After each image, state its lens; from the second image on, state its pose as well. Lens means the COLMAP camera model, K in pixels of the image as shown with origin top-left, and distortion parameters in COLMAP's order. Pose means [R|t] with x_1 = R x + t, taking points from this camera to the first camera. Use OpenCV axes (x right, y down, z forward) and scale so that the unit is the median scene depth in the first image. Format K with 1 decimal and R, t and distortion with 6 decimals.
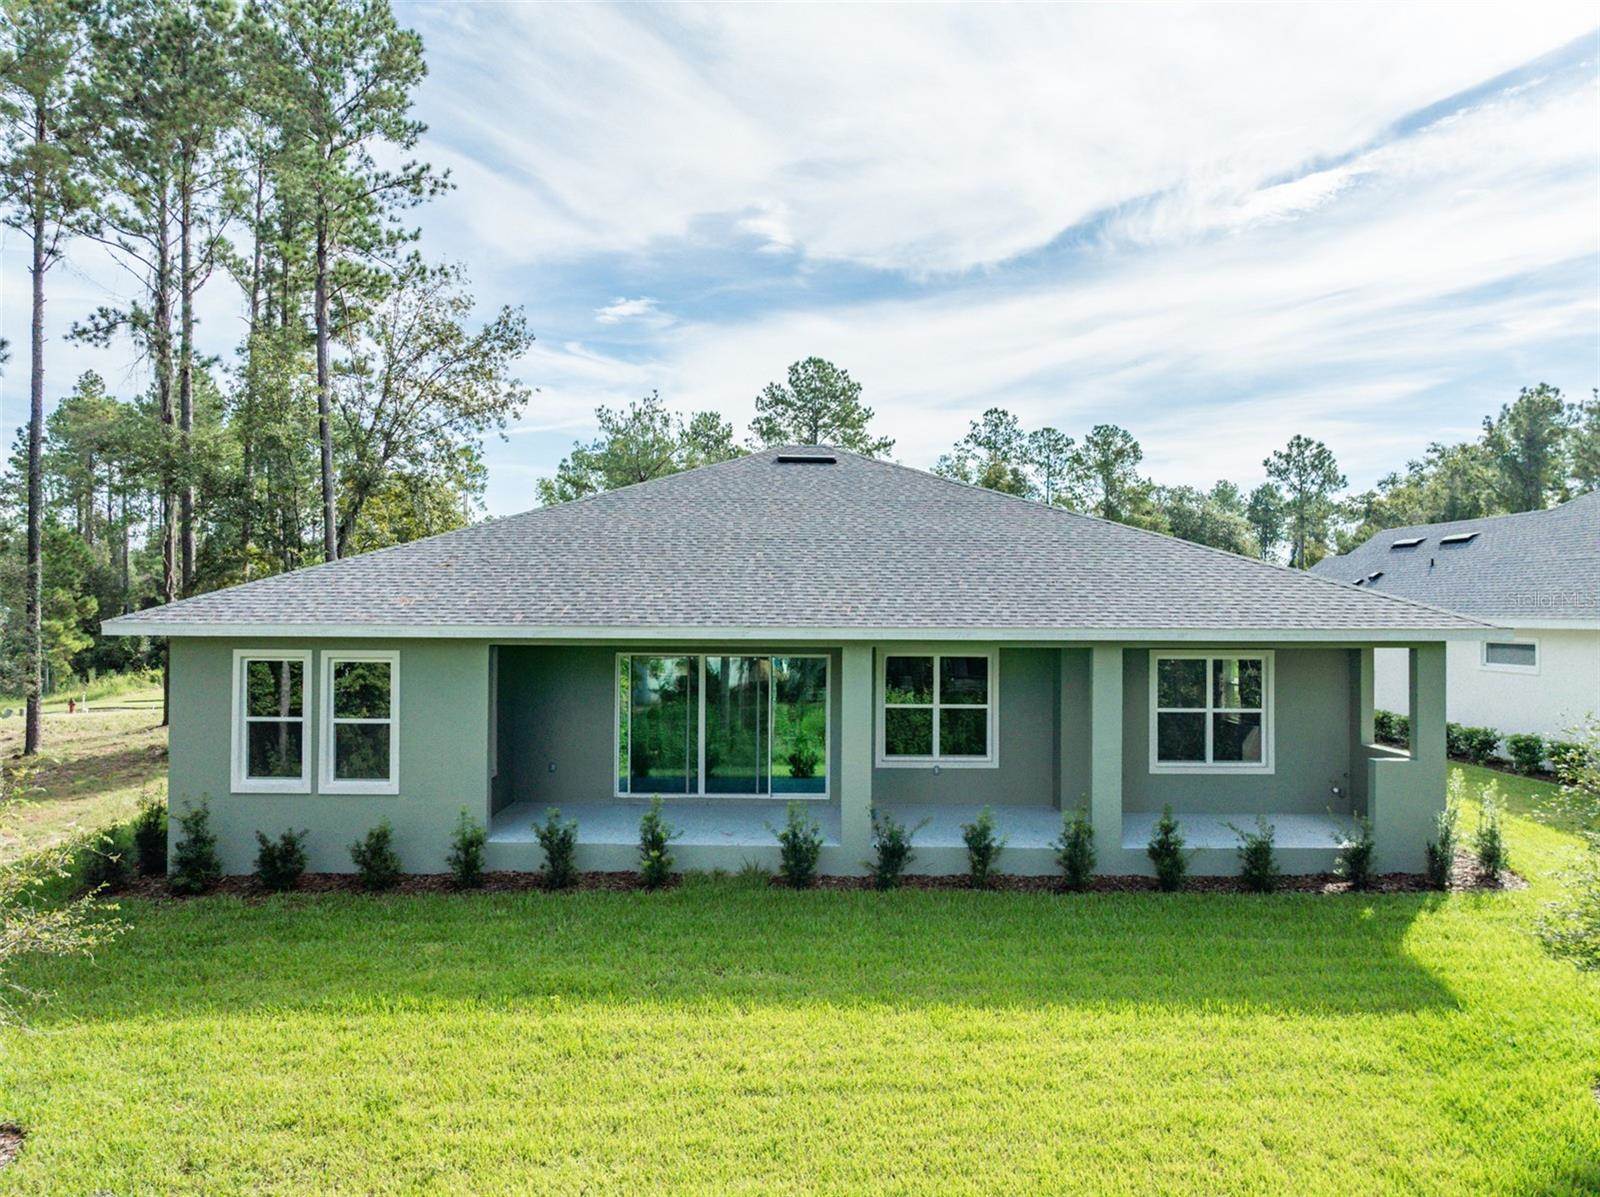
lens RADIAL K [[1120.6, 0, 801.2], [0, 1120.6, 597.8], [0, 0, 1]] dist [-0.035214, 0.019558]
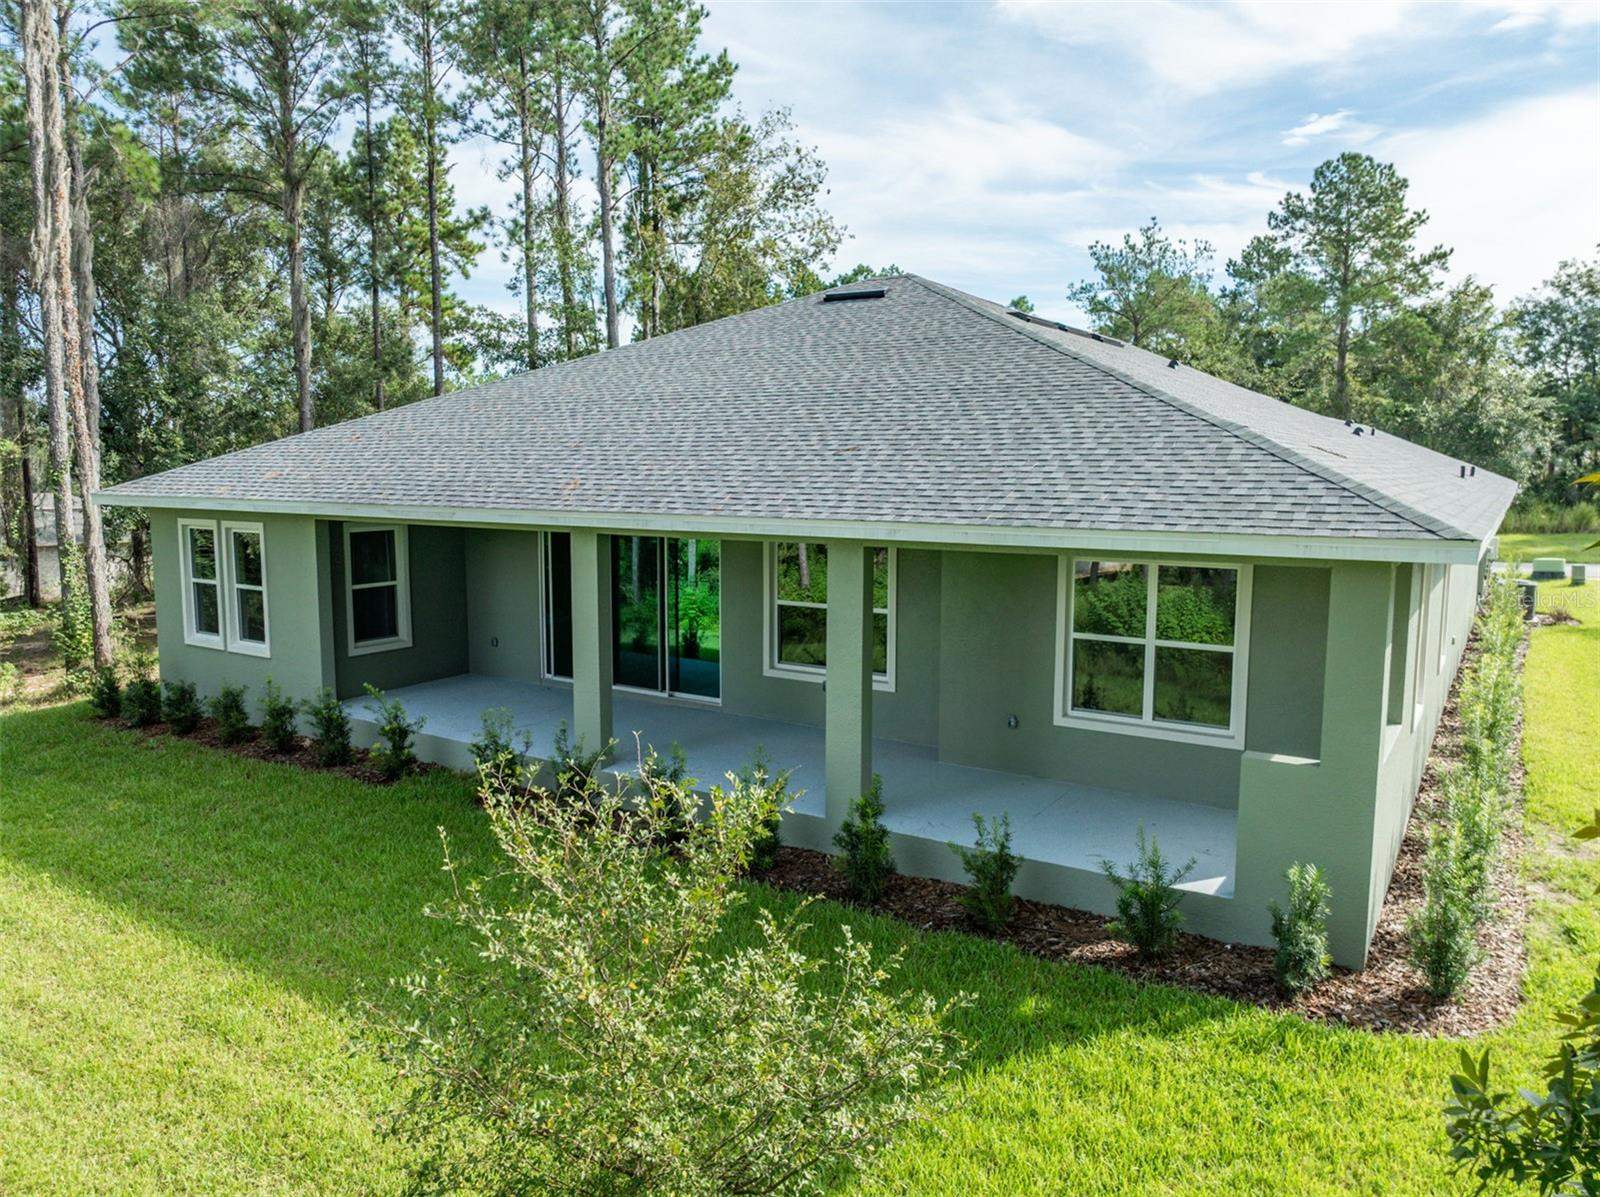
lens RADIAL K [[1120.6, 0, 798.7], [0, 1120.6, 599.8], [0, 0, 1]] dist [-0.035214, 0.019558]
pose [[0.838407, 0.063082, -0.541382, 0.625351], [0.009028, 0.991536, 0.129516, -0.012189], [0.544970, -0.113475, 0.830741, 0.393698]]
